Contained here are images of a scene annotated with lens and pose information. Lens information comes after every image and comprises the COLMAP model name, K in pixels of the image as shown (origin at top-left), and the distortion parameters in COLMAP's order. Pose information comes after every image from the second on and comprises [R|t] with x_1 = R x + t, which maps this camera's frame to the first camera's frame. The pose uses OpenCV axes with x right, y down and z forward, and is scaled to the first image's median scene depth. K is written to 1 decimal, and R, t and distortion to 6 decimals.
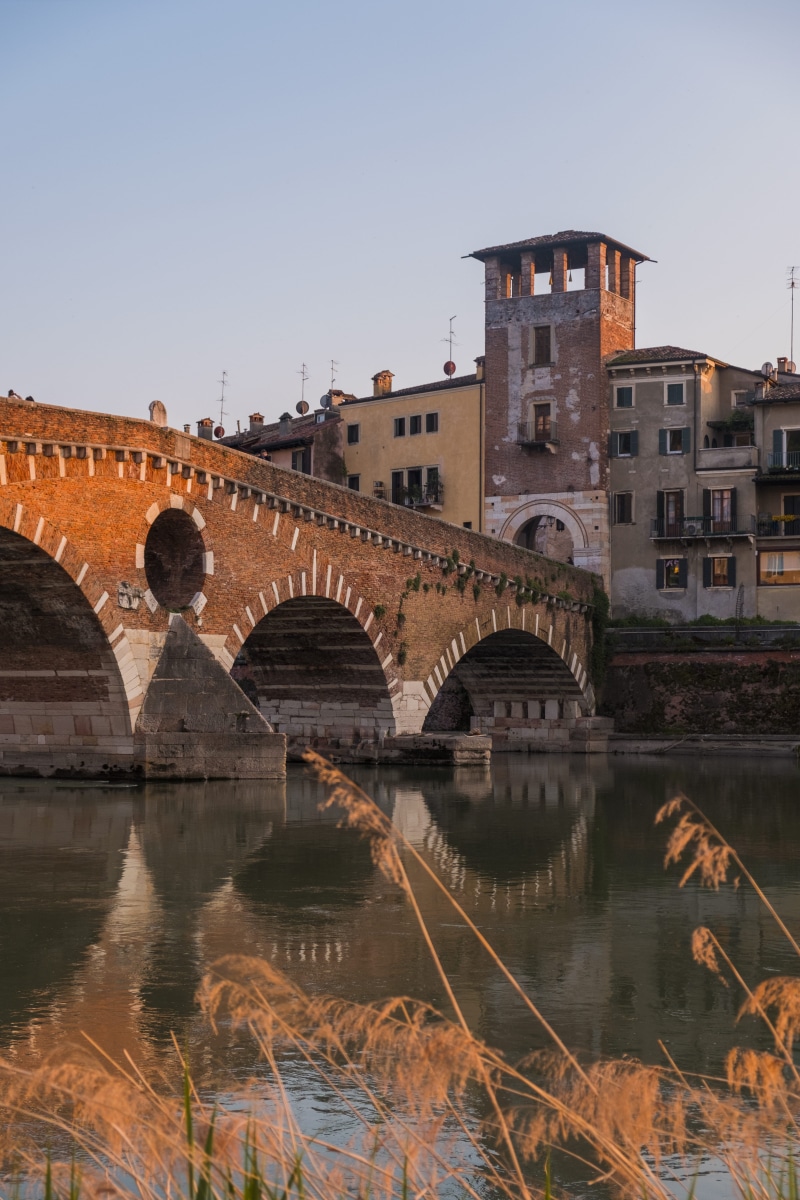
lens RADIAL K [[1926.8, 0, 400.0], [0, 1926.8, 600.0], [0, 0, 1]] dist [0.017112, 0.015014]
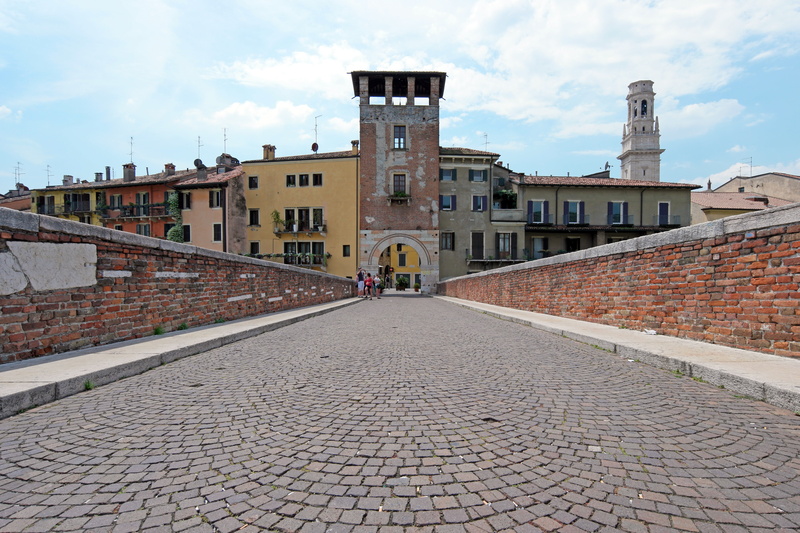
lens RADIAL K [[465.4, 0, 419.8], [0, 465.4, 265.0], [0, 0, 1]] dist [0.001933, 0.000557]
pose [[0.854762, -0.009014, 0.518943, -0.114316], [-0.028390, 0.997540, 0.064088, -0.051247], [-0.518244, -0.069513, 0.852403, 0.653178]]
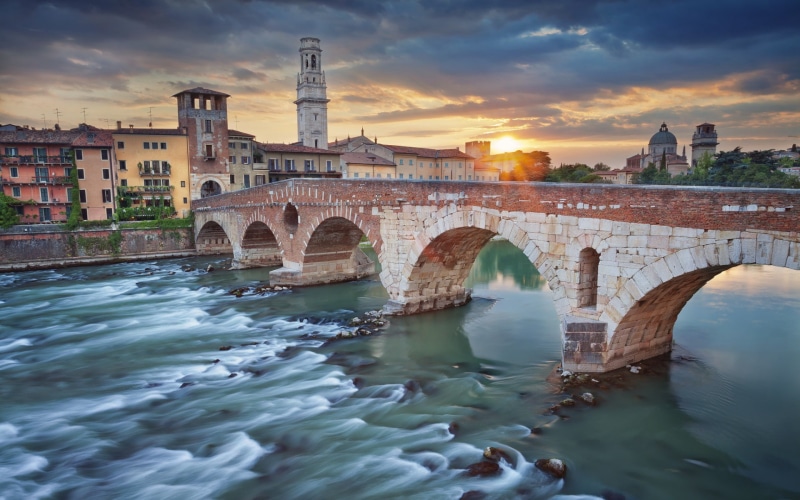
lens RADIAL K [[550.7, 0, 400.5], [0, 550.7, 274.3], [0, 0, 1]] dist [-0.024778, 0.003120]
pose [[0.411996, -0.138515, 0.900596, -0.643335], [-0.044277, 0.984167, 0.171624, -0.060757], [-0.910109, -0.110584, 0.399340, 0.323205]]
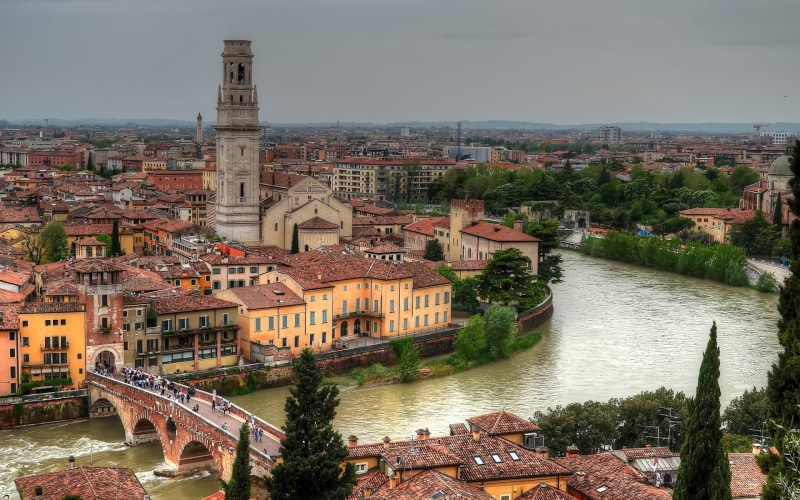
lens RADIAL K [[1136.3, 0, 400.0], [0, 1136.3, 250.0], [0, 0, 1]] dist [-0.006415, -0.005293]
pose [[0.454455, -0.088663, 0.886346, -1.431698], [-0.063172, 0.989321, 0.131353, -0.509804], [-0.888527, -0.115686, 0.444000, -0.319494]]
